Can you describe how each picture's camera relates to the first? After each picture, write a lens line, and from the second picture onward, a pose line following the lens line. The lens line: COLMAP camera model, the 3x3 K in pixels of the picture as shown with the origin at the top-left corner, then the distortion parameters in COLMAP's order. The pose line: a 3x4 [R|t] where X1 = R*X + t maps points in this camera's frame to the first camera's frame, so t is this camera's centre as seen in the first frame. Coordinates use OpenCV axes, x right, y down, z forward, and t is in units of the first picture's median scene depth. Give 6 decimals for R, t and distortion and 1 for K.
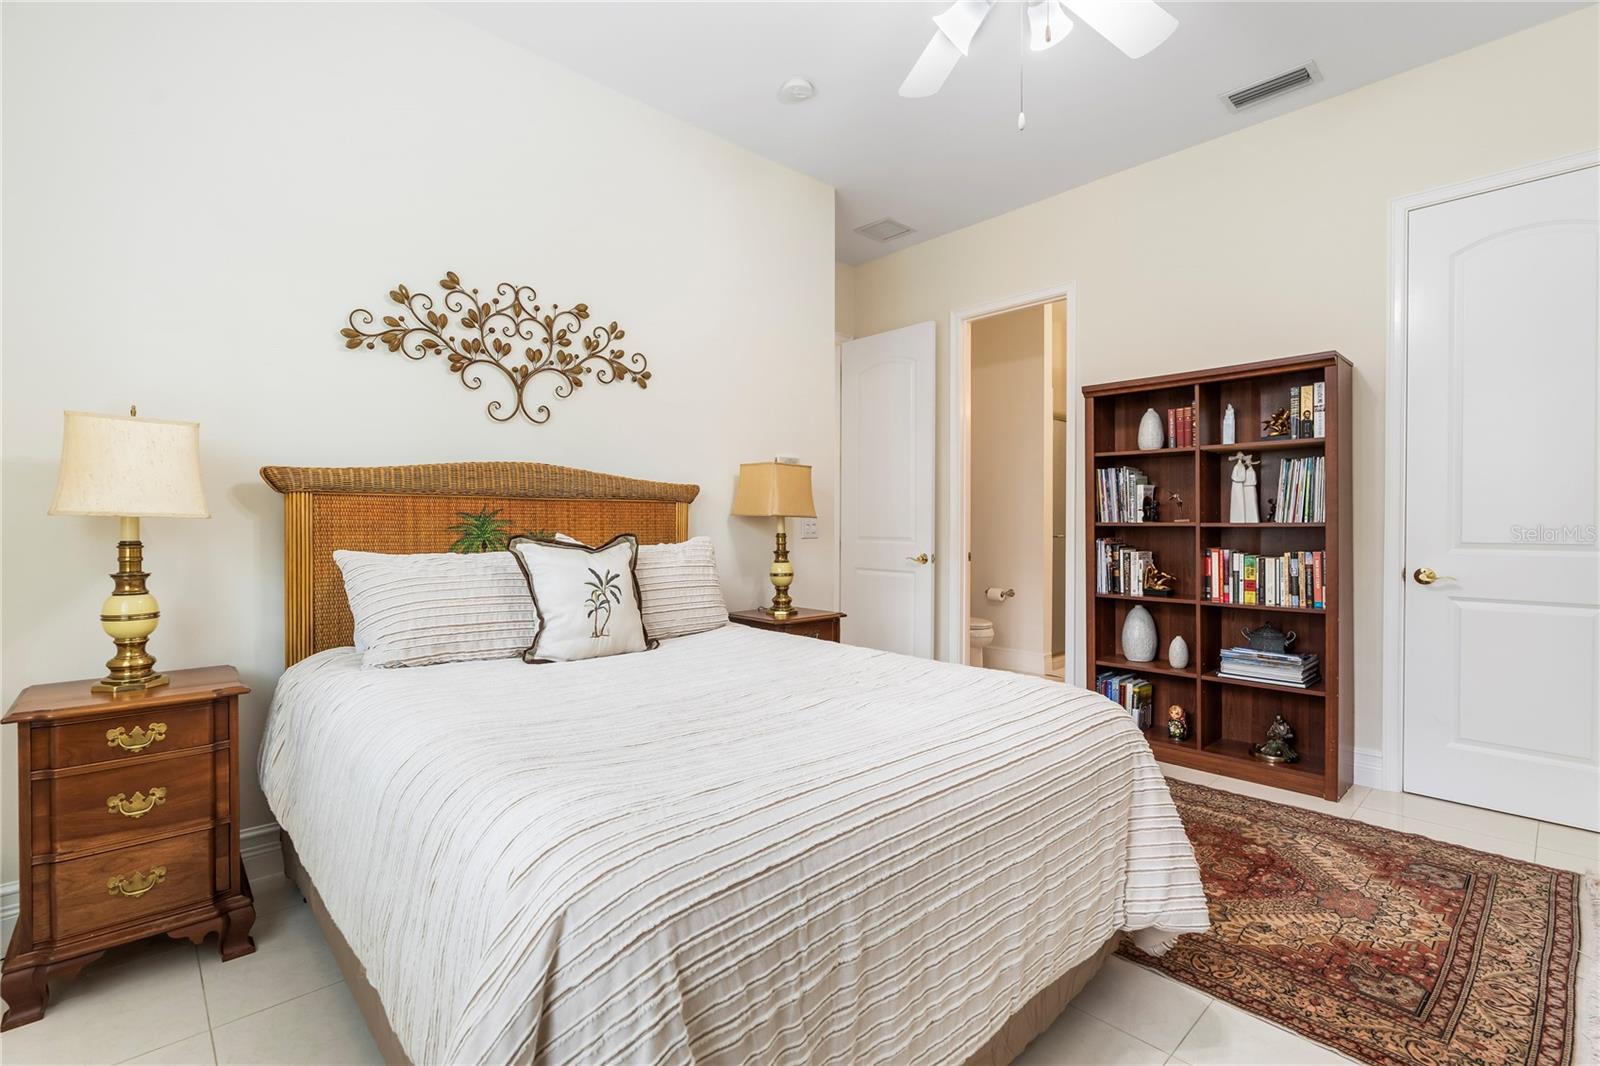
lens RADIAL K [[727.9, 0, 788.9], [0, 727.9, 523.4], [0, 0, 1]] dist [-0.007563, 0.001689]
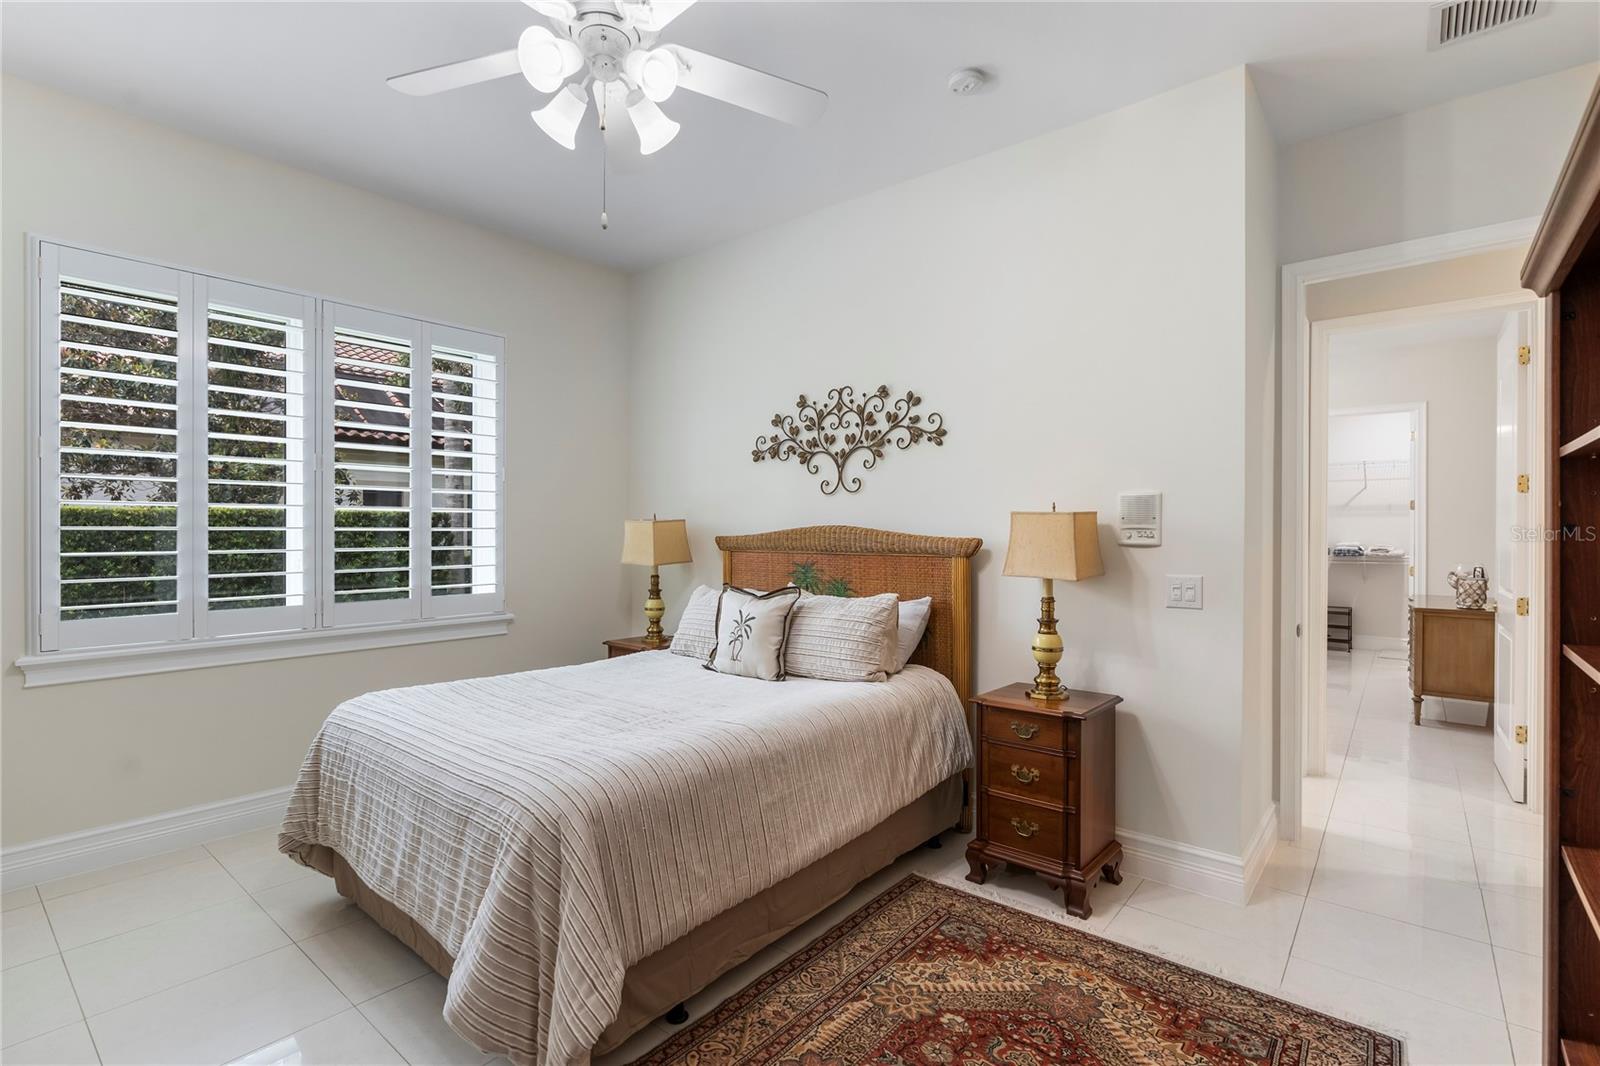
lens RADIAL K [[727.9, 0, 790.9], [0, 727.9, 537.4], [0, 0, 1]] dist [-0.007563, 0.001689]
pose [[0.139566, 0.005548, -0.990197, 0.899333], [-0.004376, 0.999978, 0.004986, -0.067366], [0.990203, 0.003637, 0.139587, 0.732459]]
